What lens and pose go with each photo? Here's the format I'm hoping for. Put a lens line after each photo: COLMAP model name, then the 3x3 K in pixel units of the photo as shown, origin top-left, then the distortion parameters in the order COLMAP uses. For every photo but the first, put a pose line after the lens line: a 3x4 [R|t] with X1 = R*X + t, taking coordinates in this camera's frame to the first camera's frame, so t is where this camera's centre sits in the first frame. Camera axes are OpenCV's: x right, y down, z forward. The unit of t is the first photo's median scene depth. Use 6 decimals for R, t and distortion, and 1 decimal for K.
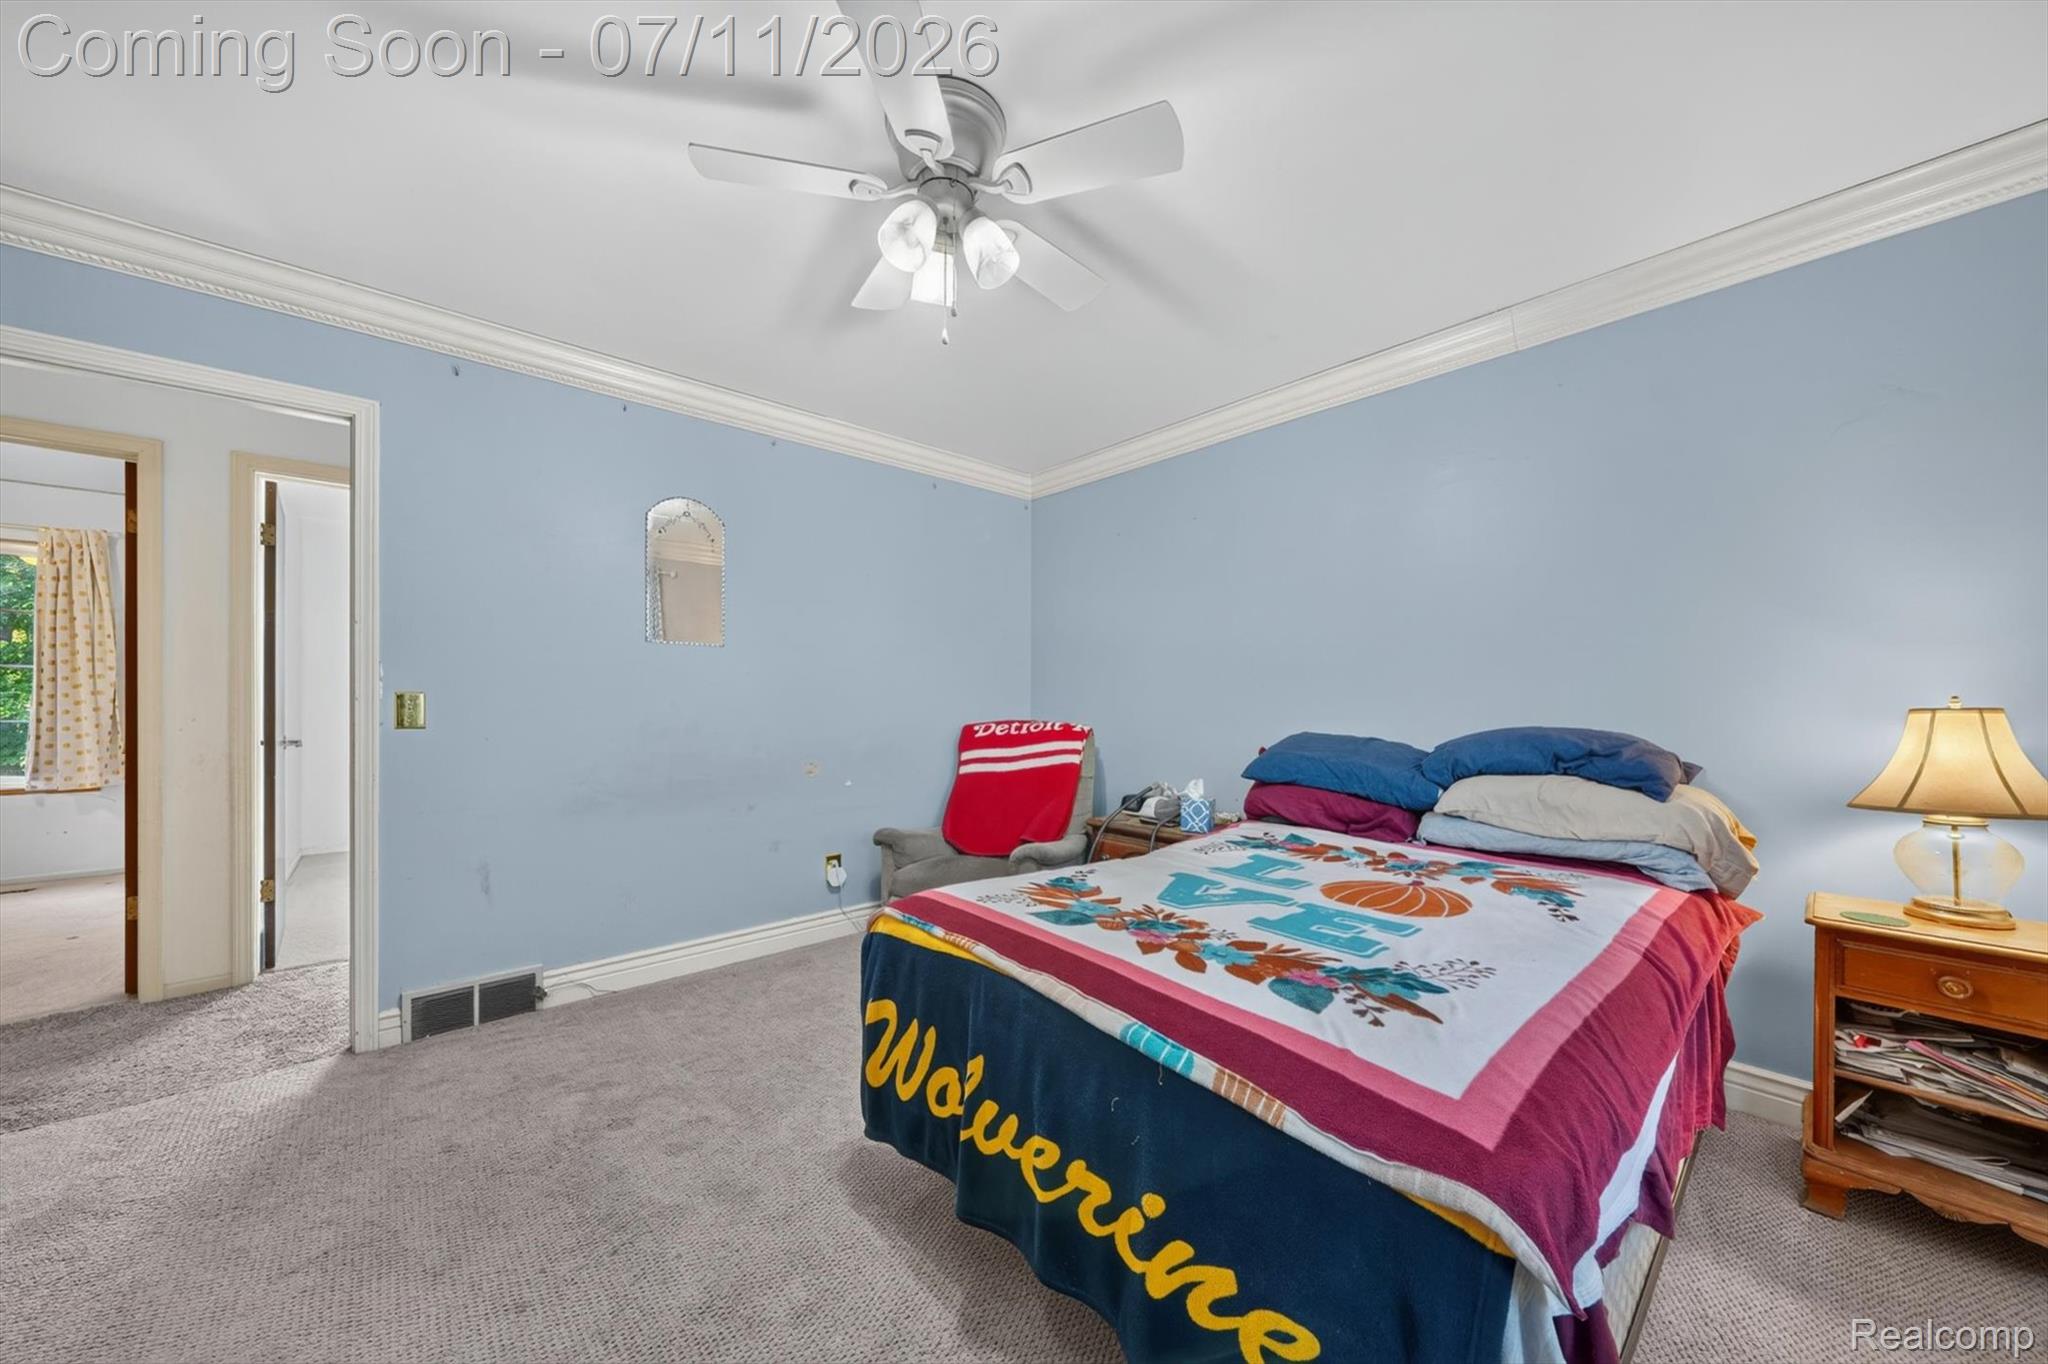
lens RADIAL K [[724.3, 0, 1020.6], [0, 724.3, 721.2], [0, 0, 1]] dist [0.000168, 0.000002]
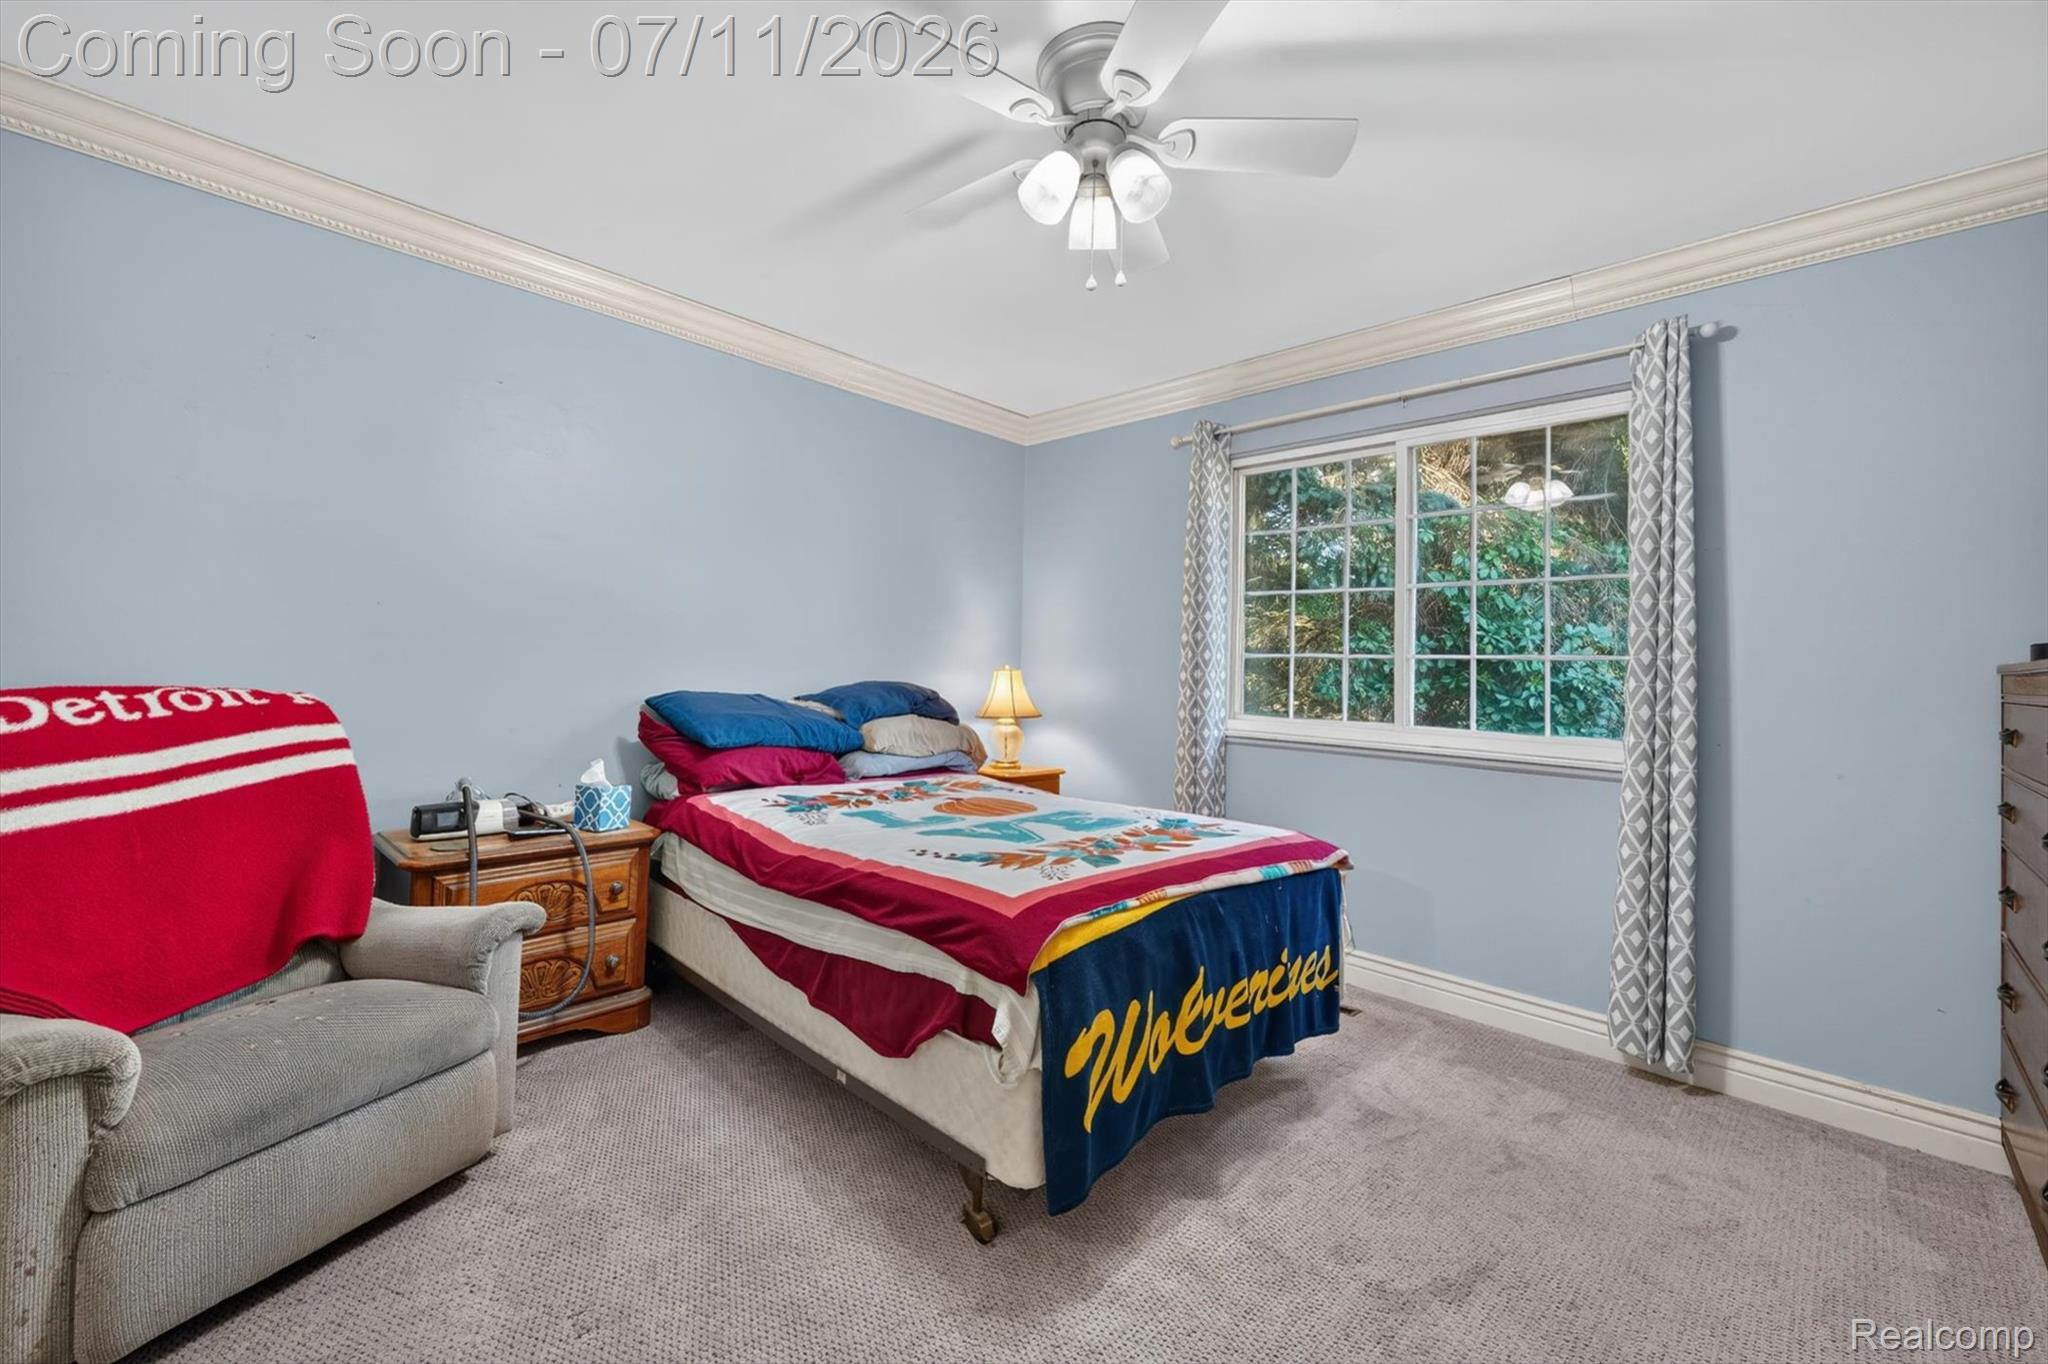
lens RADIAL K [[813.0, 0, 1019.3], [0, 813.0, 671.1], [0, 0, 1]] dist [0.000031, 0.000080]
pose [[-0.072497, -0.010774, 0.997310, -1.161169], [-0.001419, 0.999942, 0.010699, -0.037537], [-0.997368, -0.000639, -0.072508, 1.182566]]
